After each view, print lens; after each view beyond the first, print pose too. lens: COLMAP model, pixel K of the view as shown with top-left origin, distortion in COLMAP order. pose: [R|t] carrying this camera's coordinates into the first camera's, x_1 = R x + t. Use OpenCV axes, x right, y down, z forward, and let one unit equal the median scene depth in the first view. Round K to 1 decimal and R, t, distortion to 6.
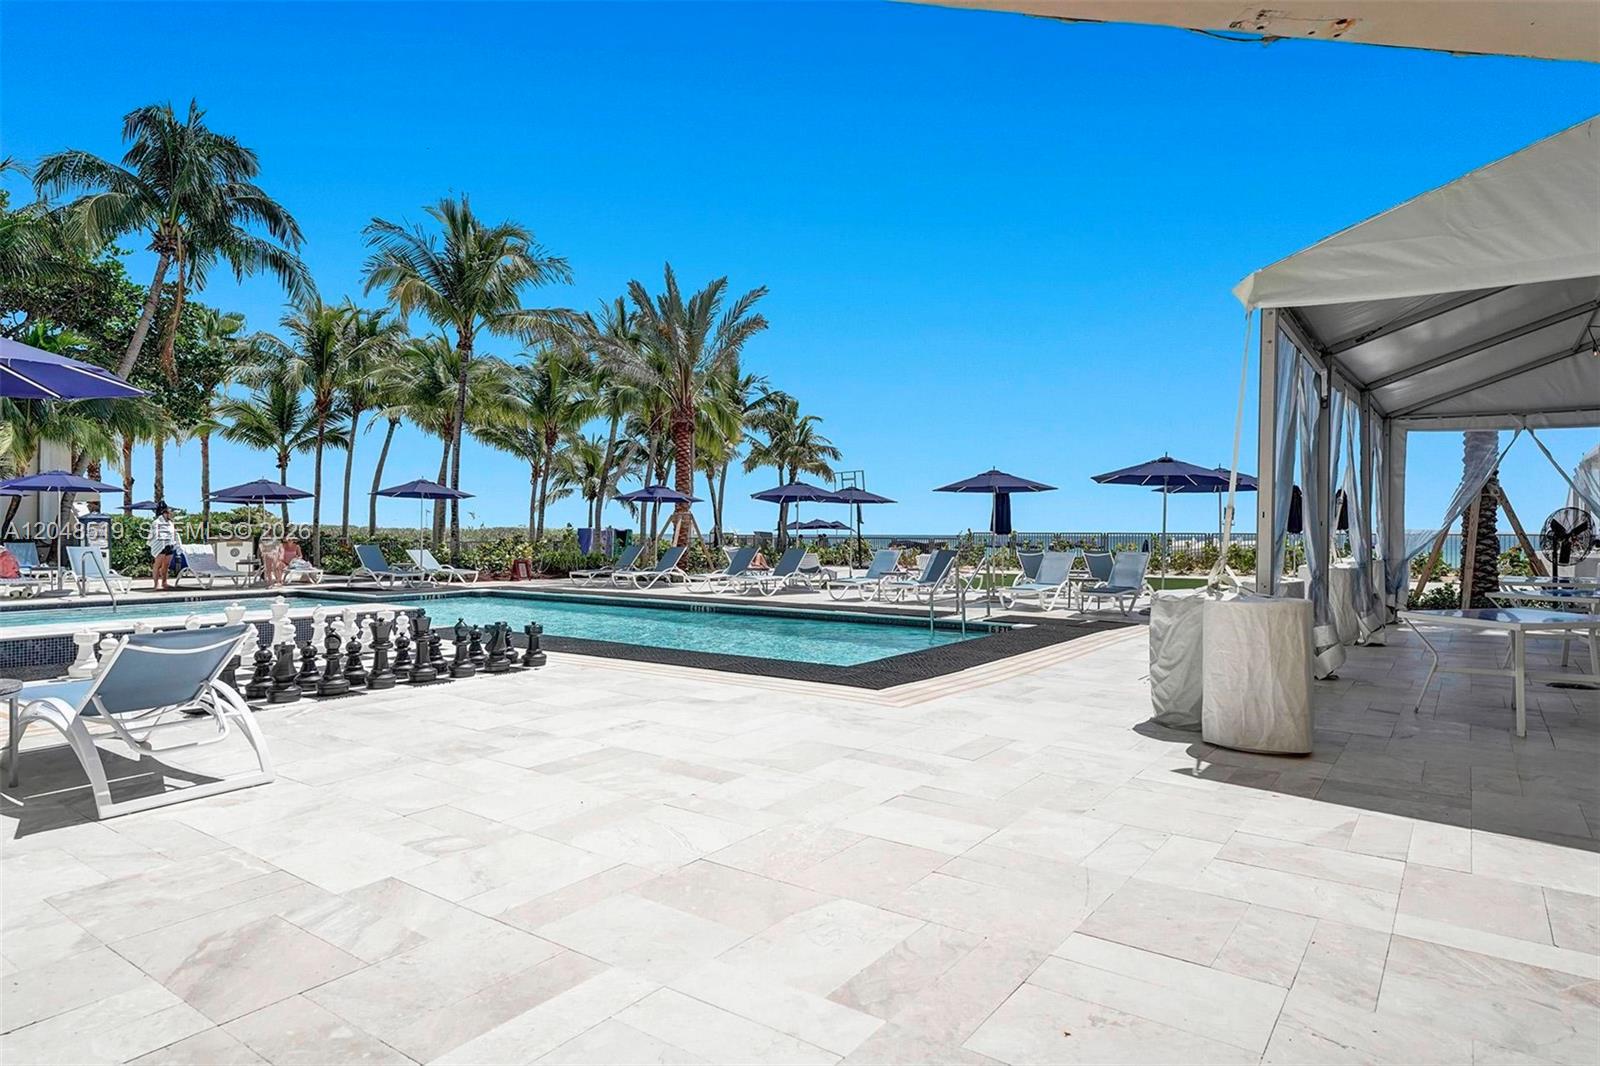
lens RADIAL K [[913.7, 0, 800.0], [0, 913.7, 533.0], [0, 0, 1]] dist [0.000259, -0.000083]
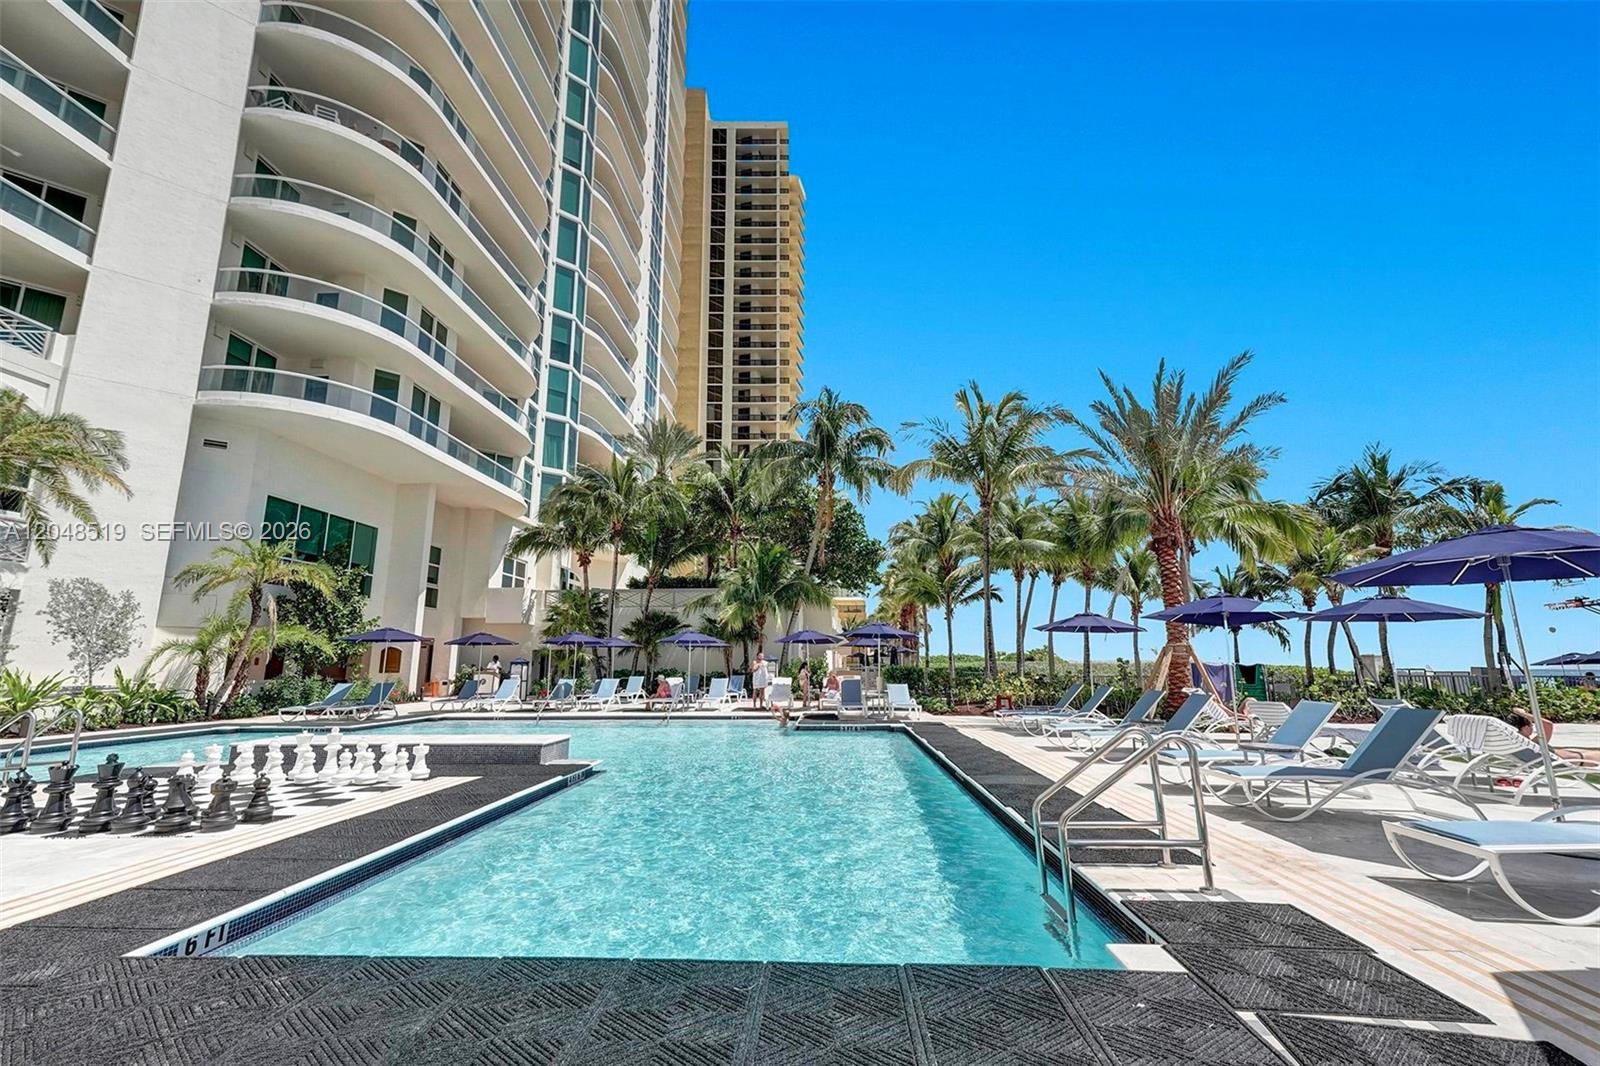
lens RADIAL K [[665.7, 0, 800.0], [0, 665.7, 533.0], [0, 0, 1]] dist [-0.000371, -0.000230]
pose [[0.528085, -0.166629, -0.832683, 0.206263], [0.001349, 0.980723, -0.195398, -0.004048], [0.849191, 0.102064, 0.518129, 0.371900]]
